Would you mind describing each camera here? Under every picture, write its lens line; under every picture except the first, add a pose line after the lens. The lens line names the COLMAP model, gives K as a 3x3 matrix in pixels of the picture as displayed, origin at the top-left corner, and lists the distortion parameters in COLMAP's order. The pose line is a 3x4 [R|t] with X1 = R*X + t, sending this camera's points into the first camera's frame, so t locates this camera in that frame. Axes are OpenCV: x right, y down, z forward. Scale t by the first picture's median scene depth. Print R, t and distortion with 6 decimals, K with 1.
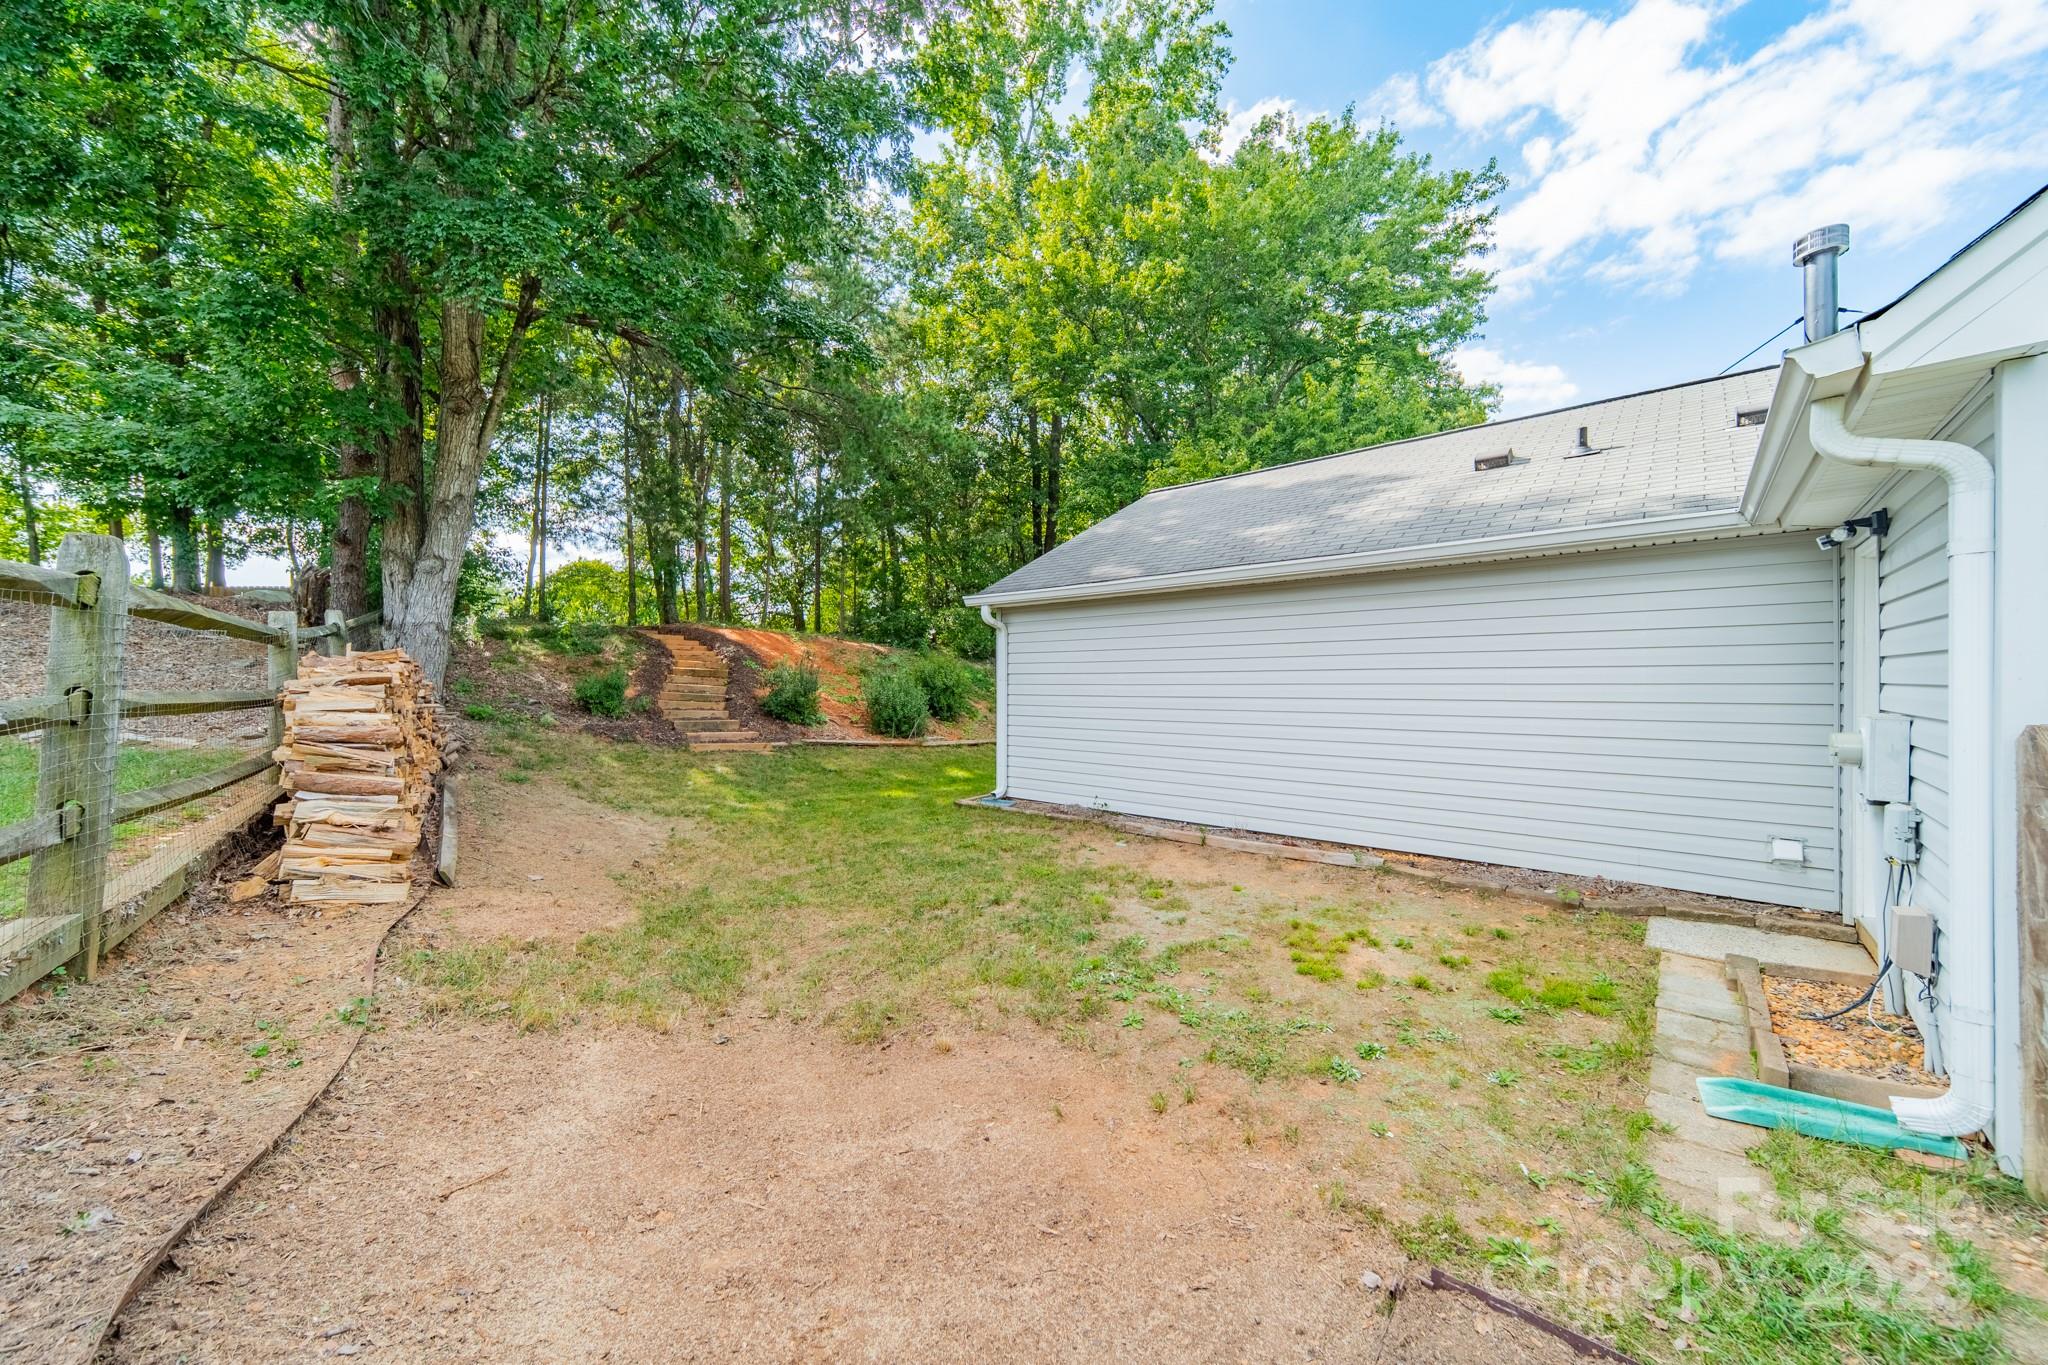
lens RADIAL K [[737.5, 0, 1028.7], [0, 737.5, 679.5], [0, 0, 1]] dist [-0.000330, -0.000010]
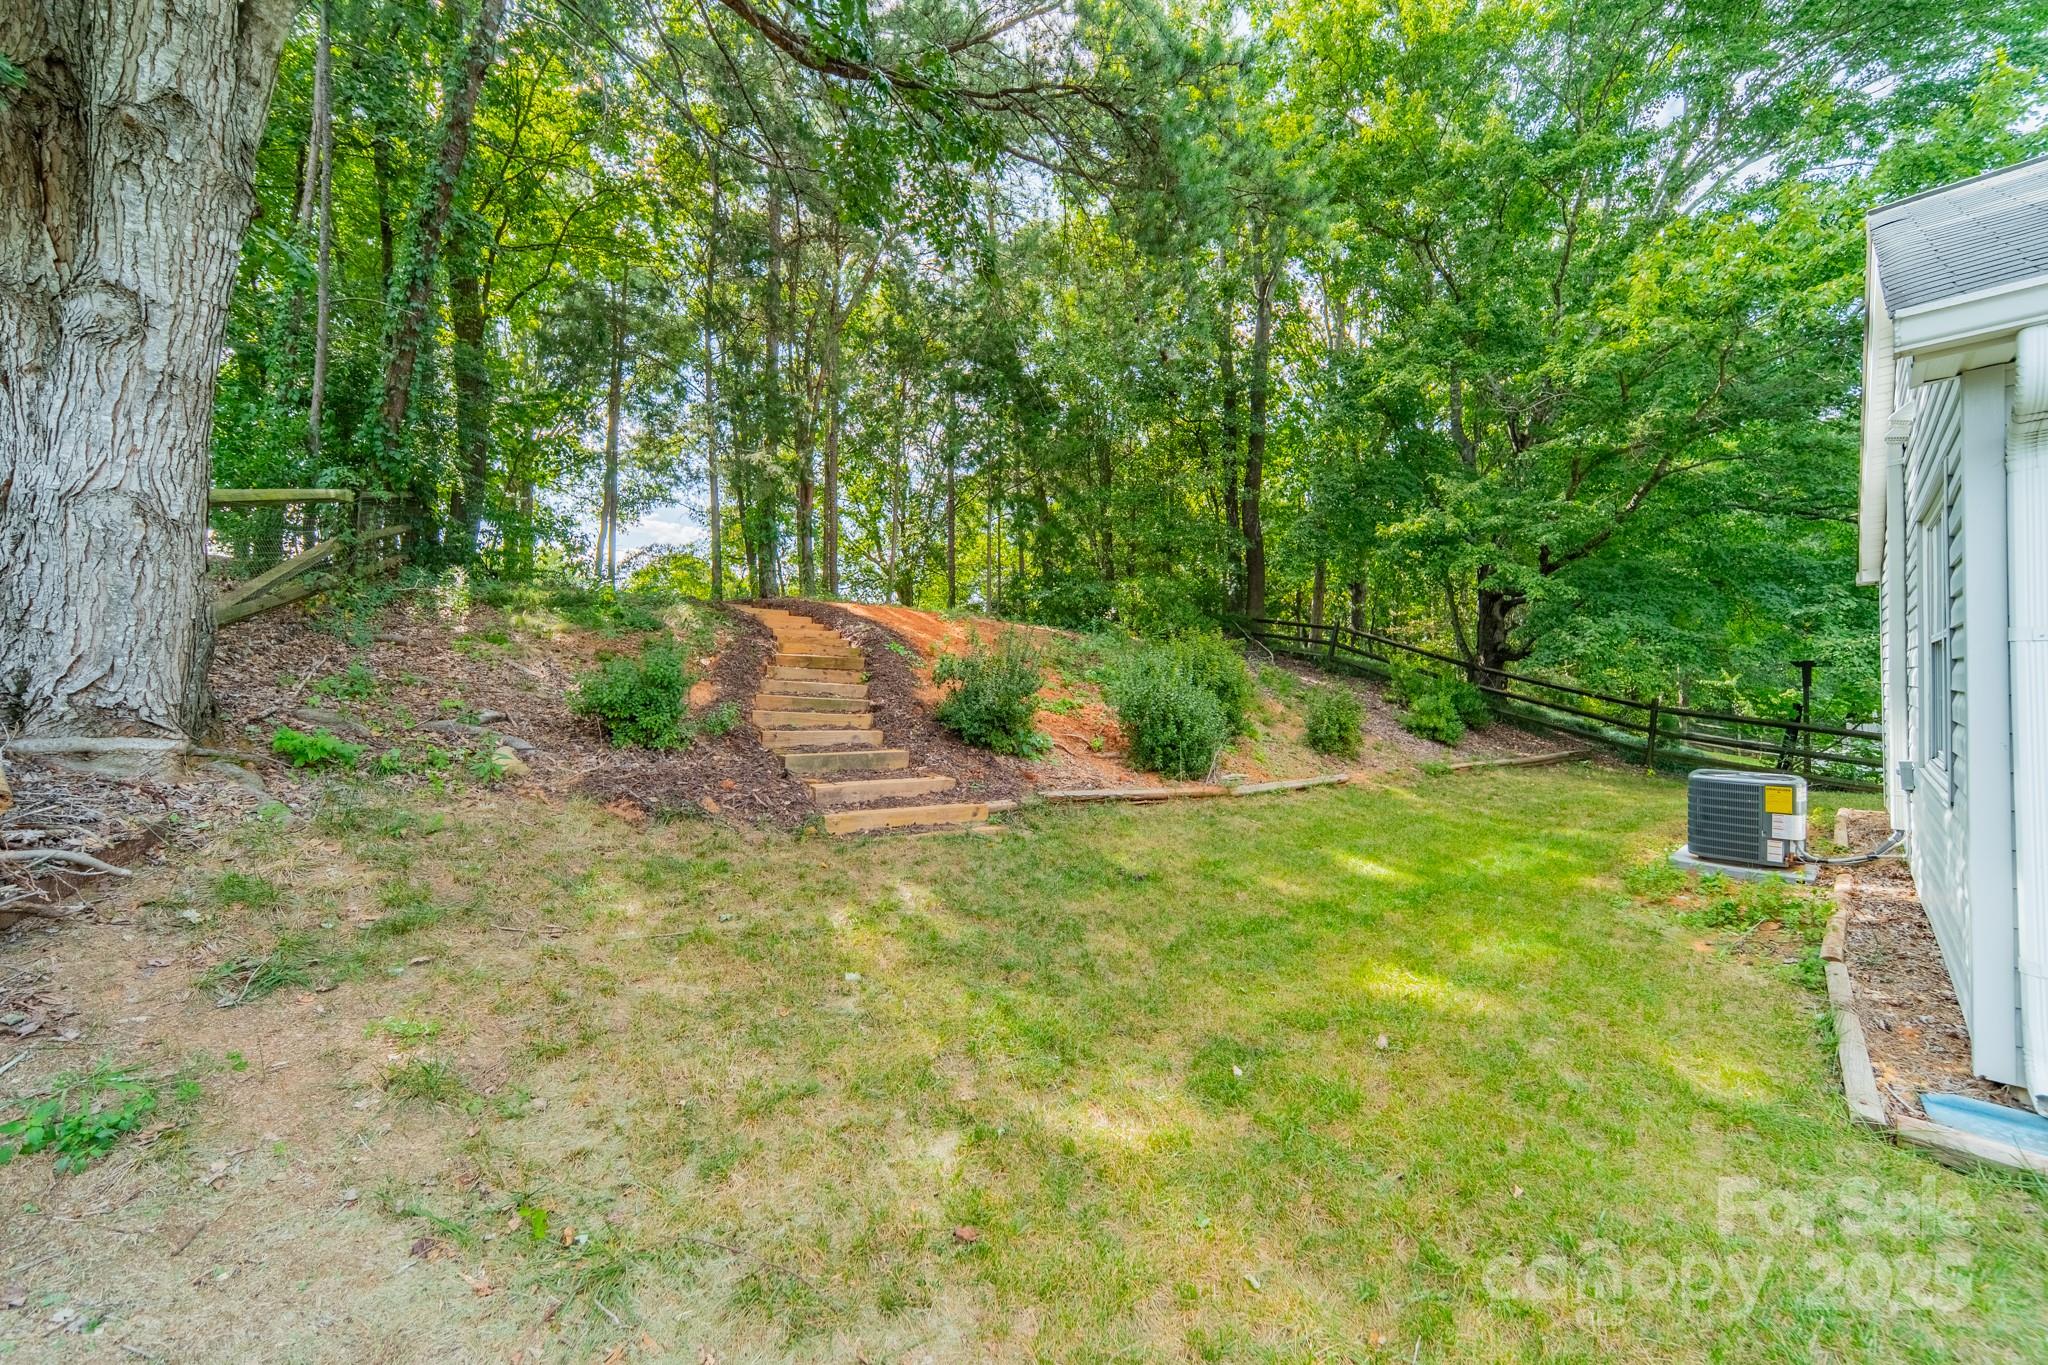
lens RADIAL K [[737.5, 0, 1028.7], [0, 737.5, 679.5], [0, 0, 1]] dist [-0.000330, -0.000010]
pose [[0.994287, -0.005972, -0.106569, -0.235586], [0.005446, 0.999972, -0.005219, 0.009196], [0.106597, 0.004609, 0.994292, 0.468552]]
